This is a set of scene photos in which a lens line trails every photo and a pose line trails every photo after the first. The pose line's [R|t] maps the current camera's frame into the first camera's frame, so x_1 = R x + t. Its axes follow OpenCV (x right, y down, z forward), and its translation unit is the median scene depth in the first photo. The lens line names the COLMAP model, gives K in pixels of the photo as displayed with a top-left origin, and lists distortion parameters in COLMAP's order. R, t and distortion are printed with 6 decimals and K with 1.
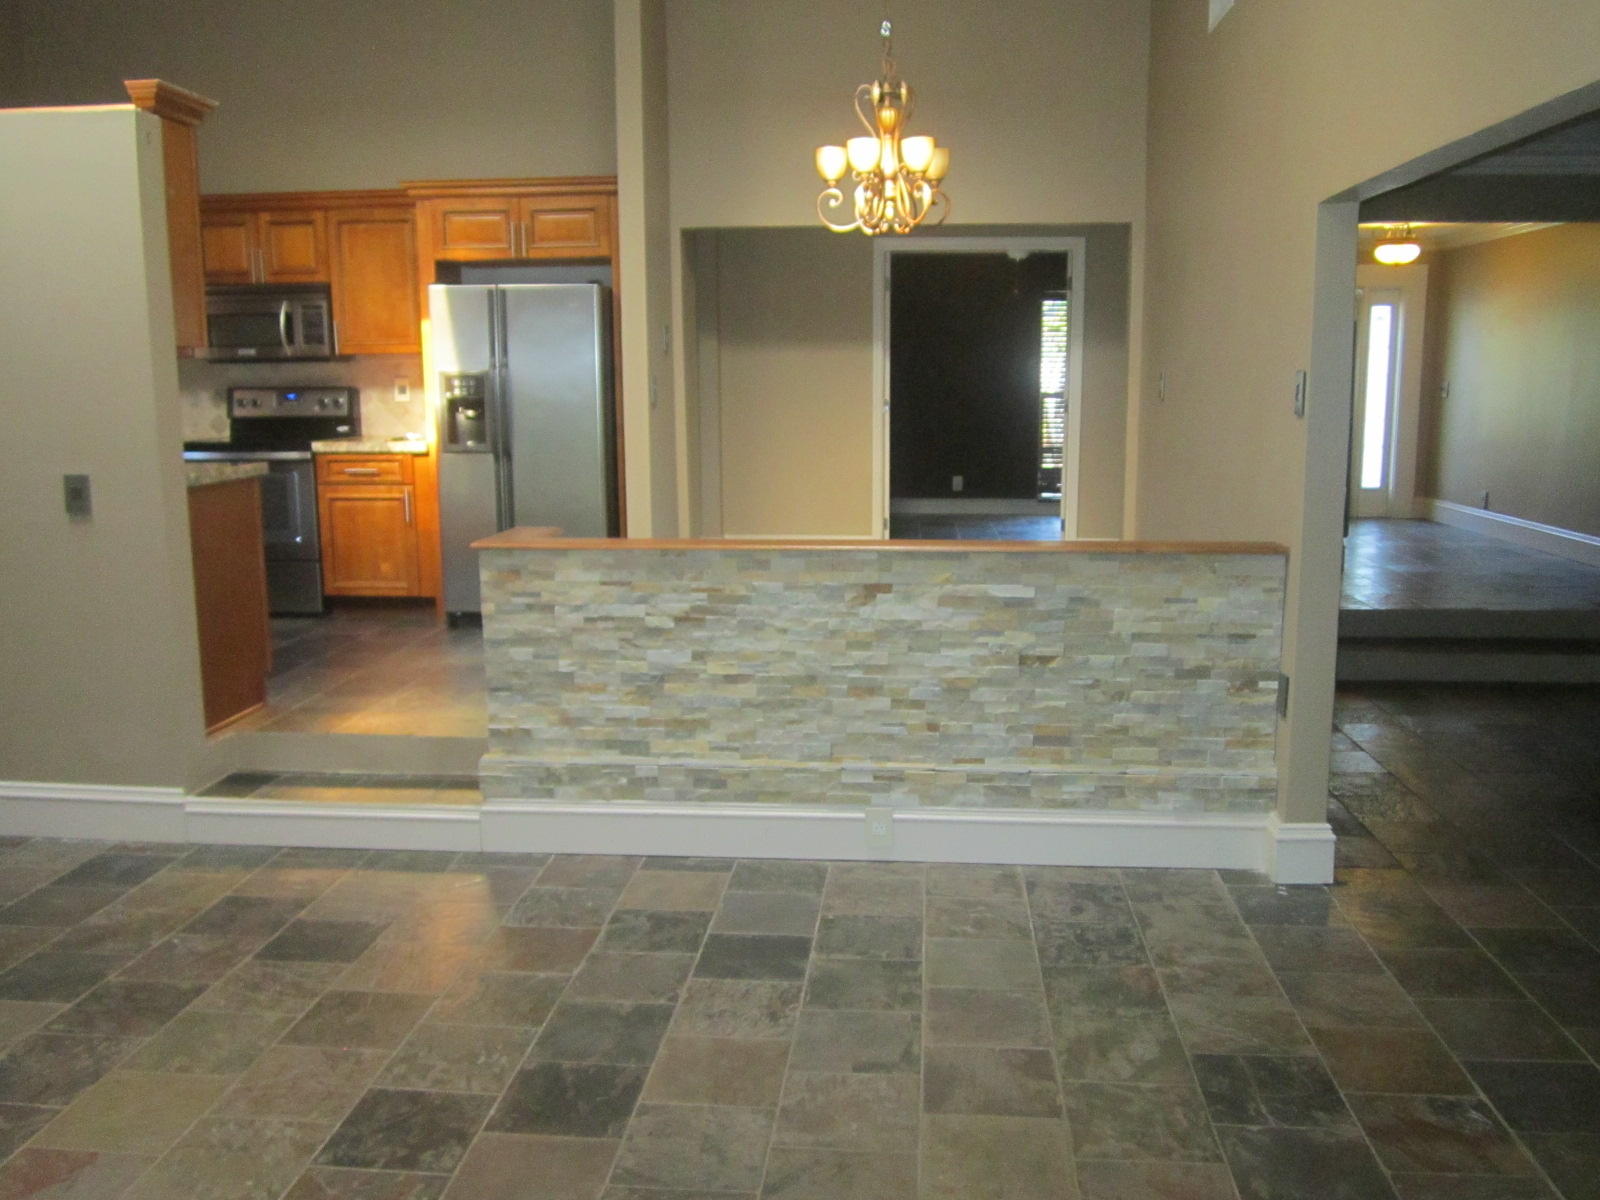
lens RADIAL K [[1344.2, 0, 810.8], [0, 1344.2, 602.7], [0, 0, 1]] dist [-0.032918, 0.004556]
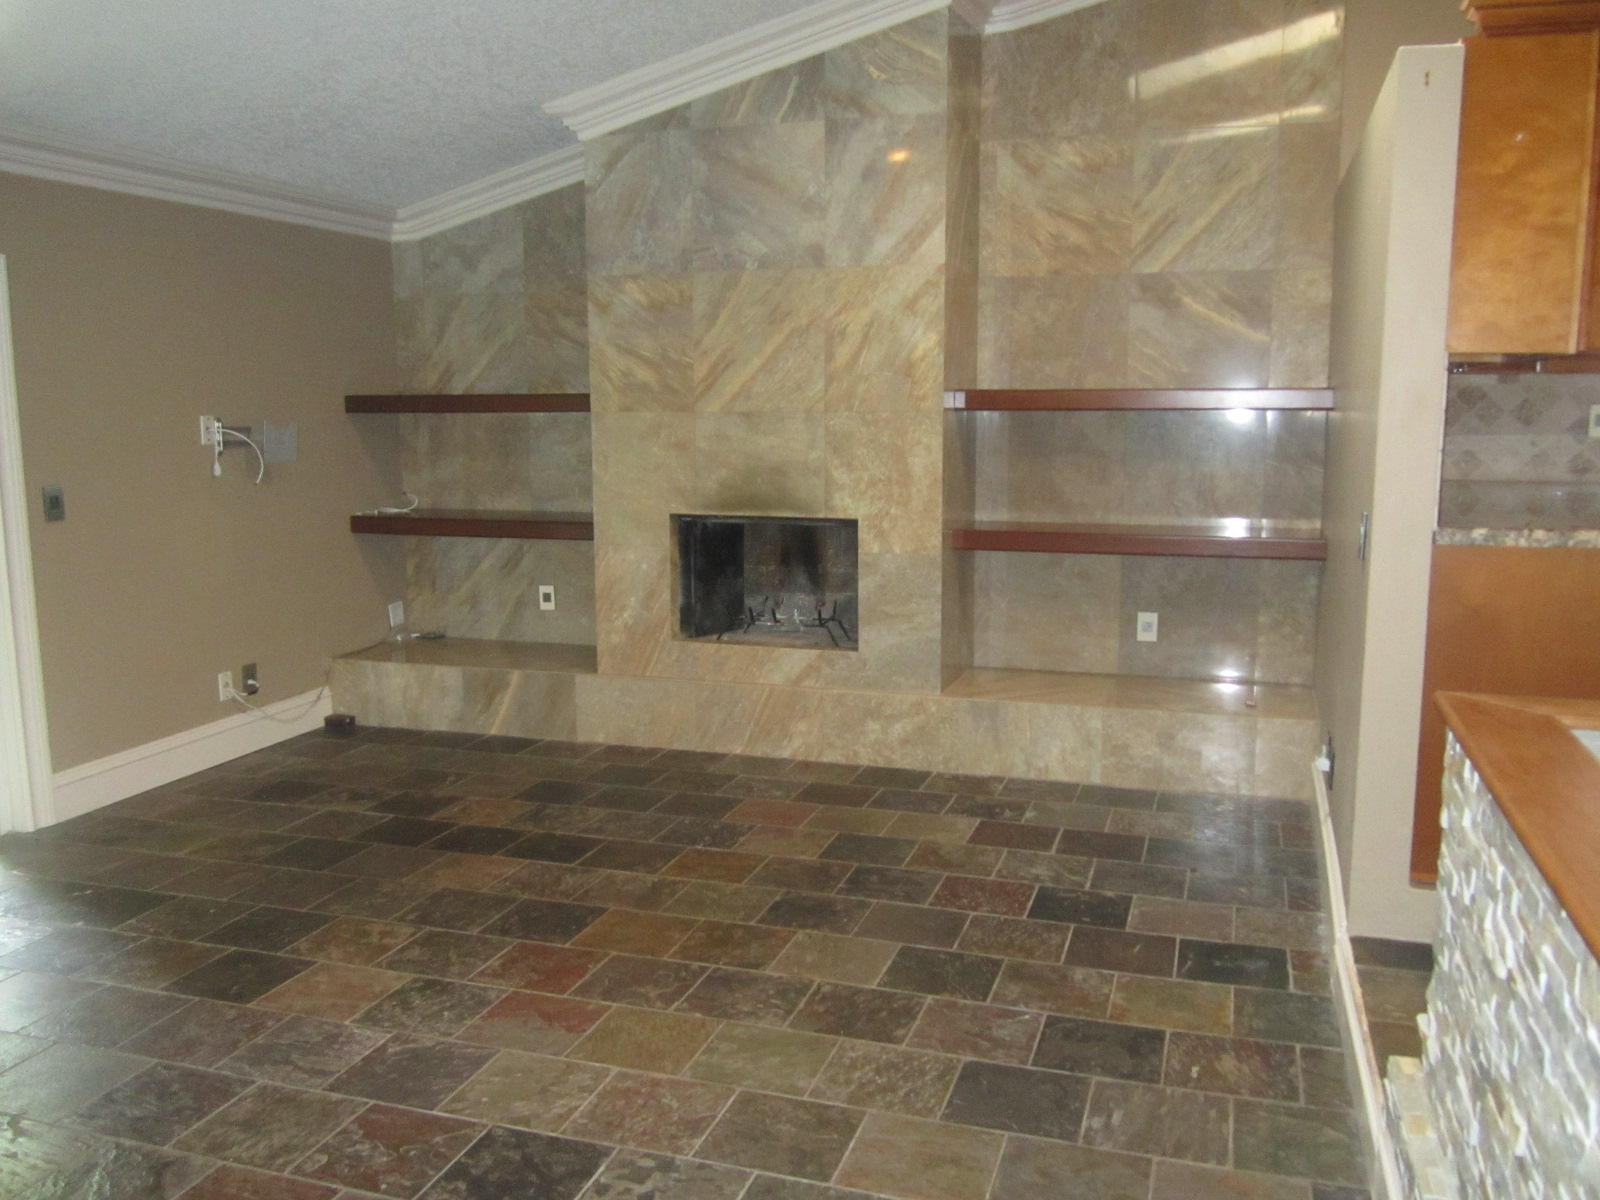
lens RADIAL K [[1344.2, 0, 810.8], [0, 1344.2, 602.7], [0, 0, 1]] dist [-0.032918, 0.004556]
pose [[-0.210046, 0.148164, -0.966400, 0.427229], [-0.162983, 0.969313, 0.184035, -0.177622], [0.964011, 0.196163, -0.179452, 1.050306]]
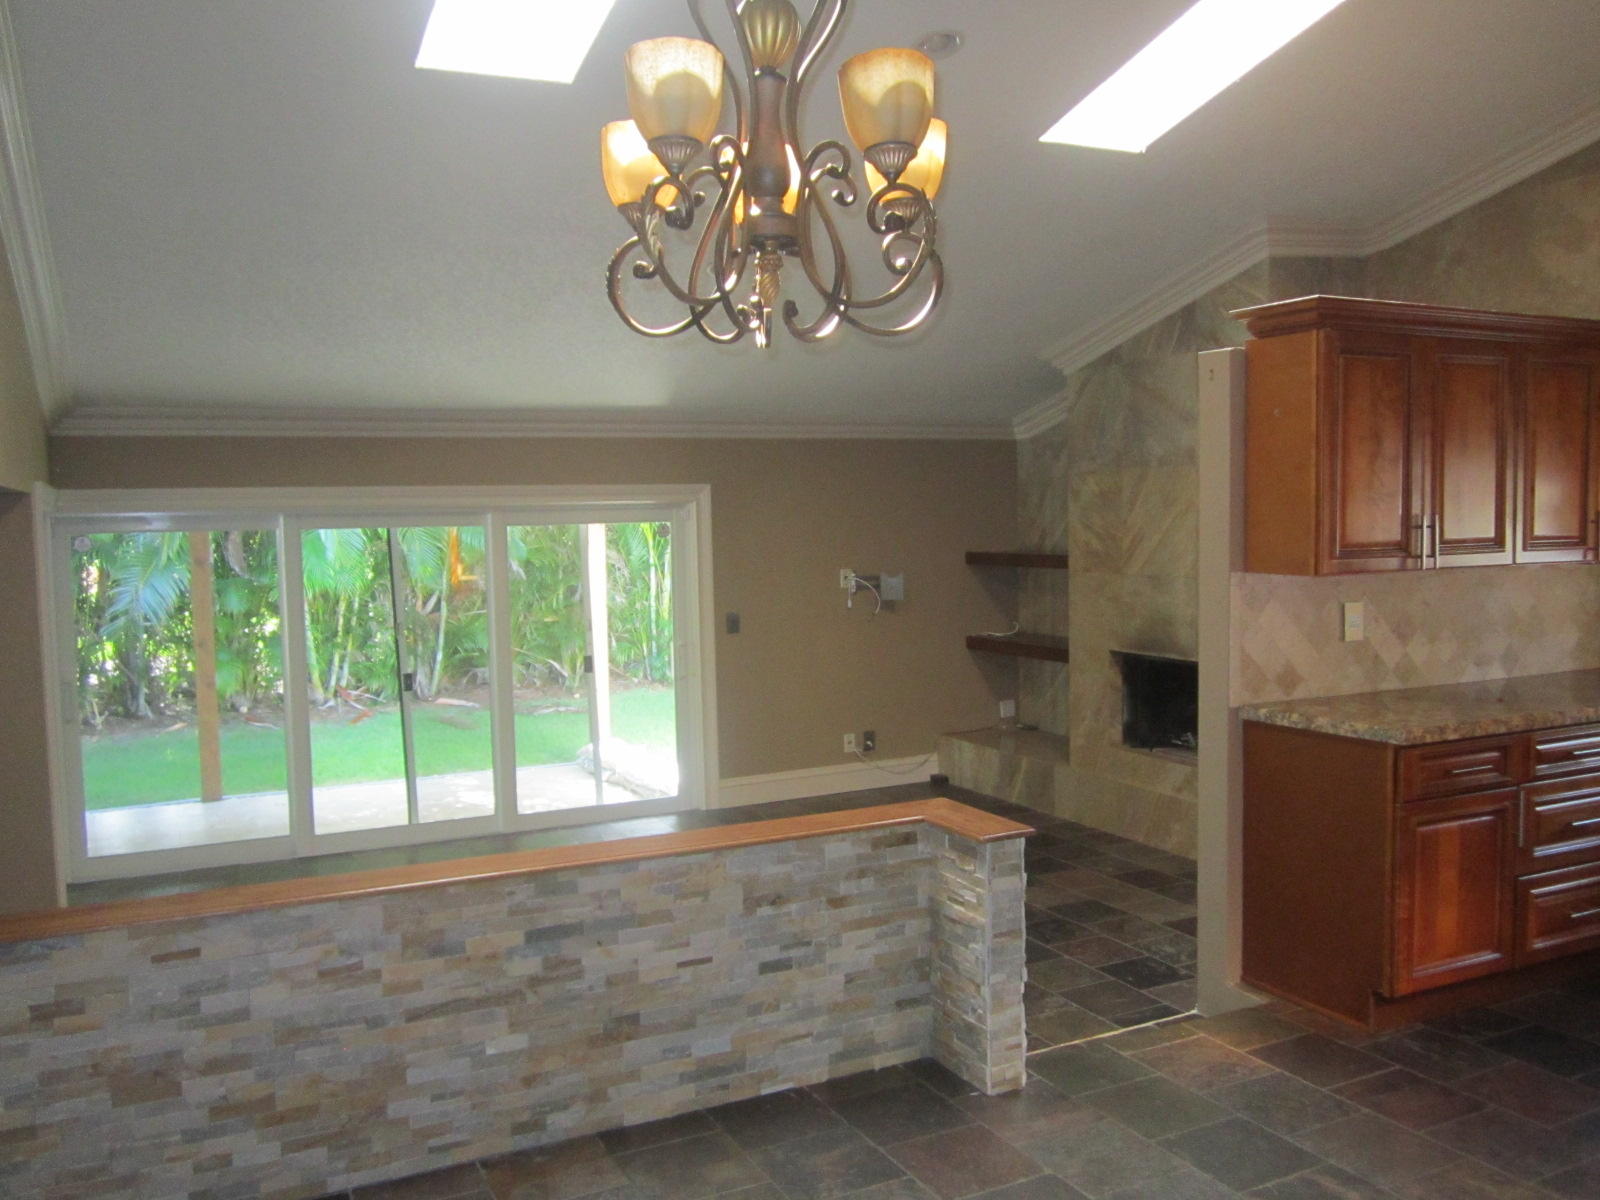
lens RADIAL K [[1344.2, 0, 810.8], [0, 1344.2, 602.7], [0, 0, 1]] dist [-0.032918, 0.004556]
pose [[-0.847687, 0.055323, -0.527604, 0.394241], [-0.068465, 0.974821, 0.212219, -0.459091], [0.526060, 0.216017, -0.822555, 2.102130]]
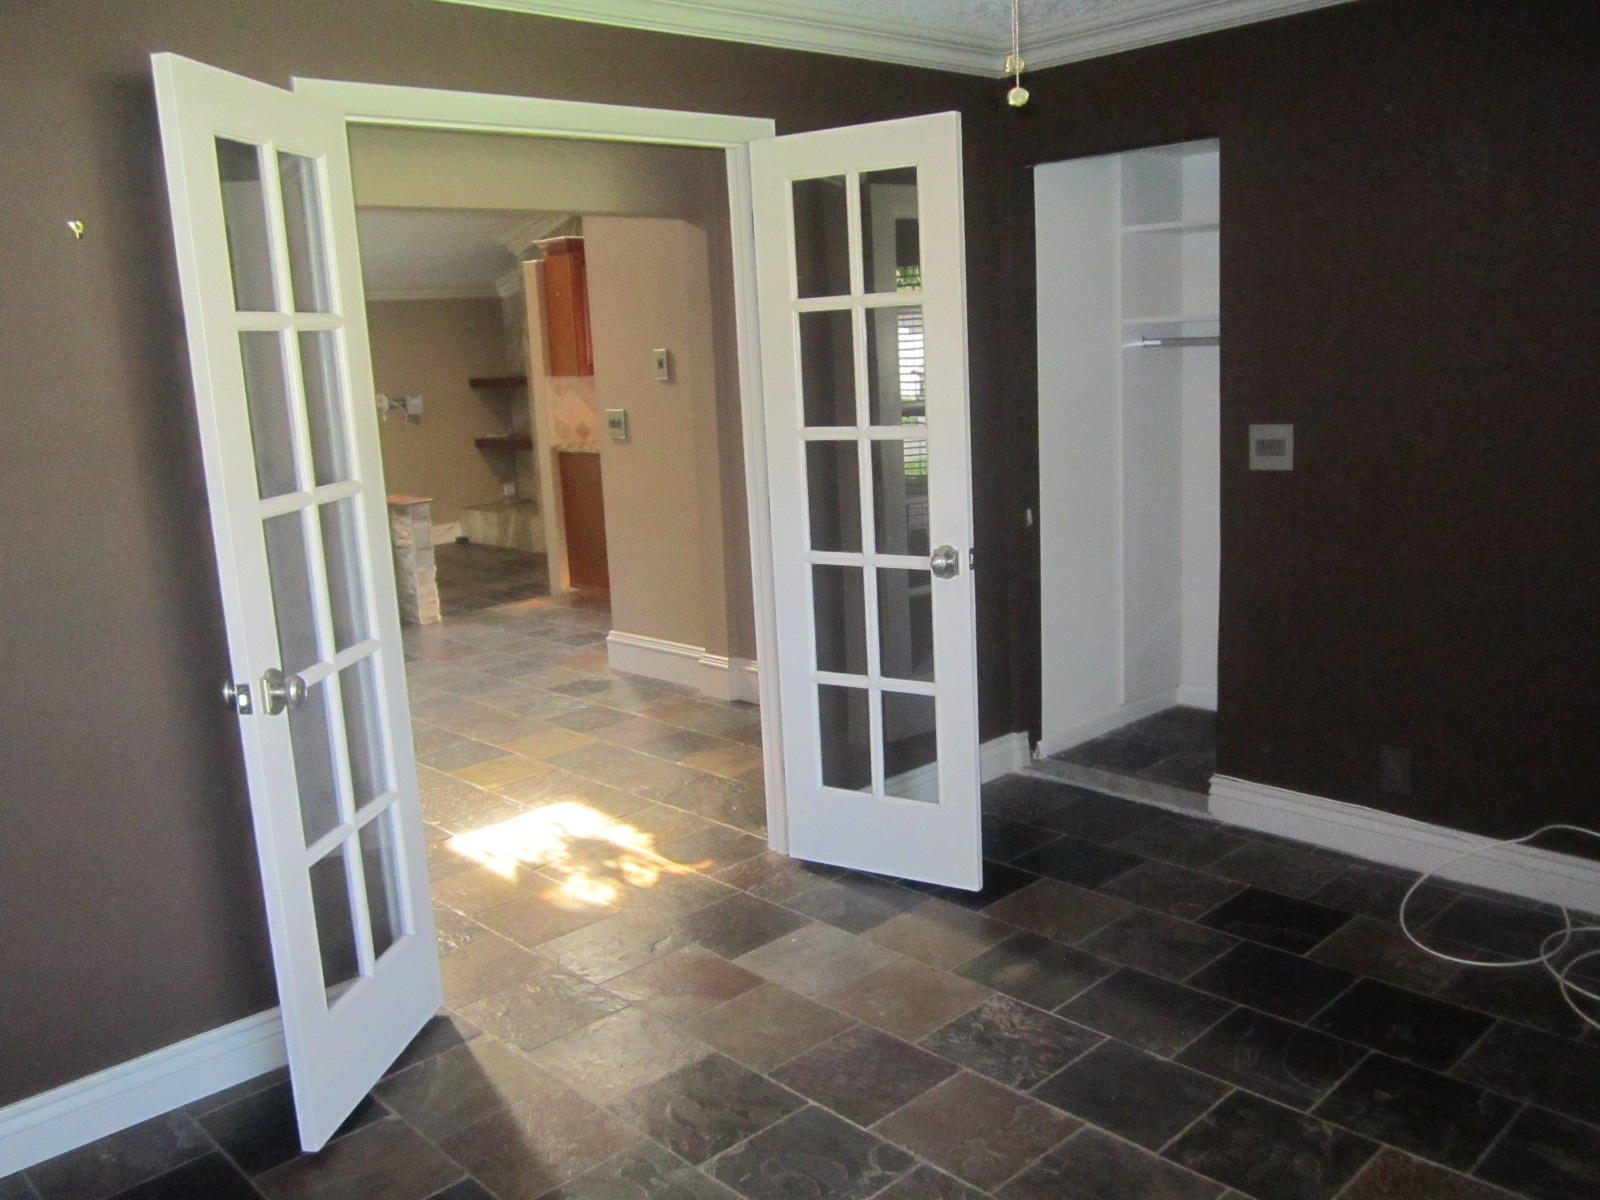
lens RADIAL K [[1344.2, 0, 810.8], [0, 1344.2, 602.7], [0, 0, 1]] dist [-0.032918, 0.004556]
pose [[-0.662803, 0.182725, -0.726157, 0.939622], [-0.075855, 0.948395, 0.307884, -0.649533], [0.744942, 0.259149, -0.614738, 3.254692]]
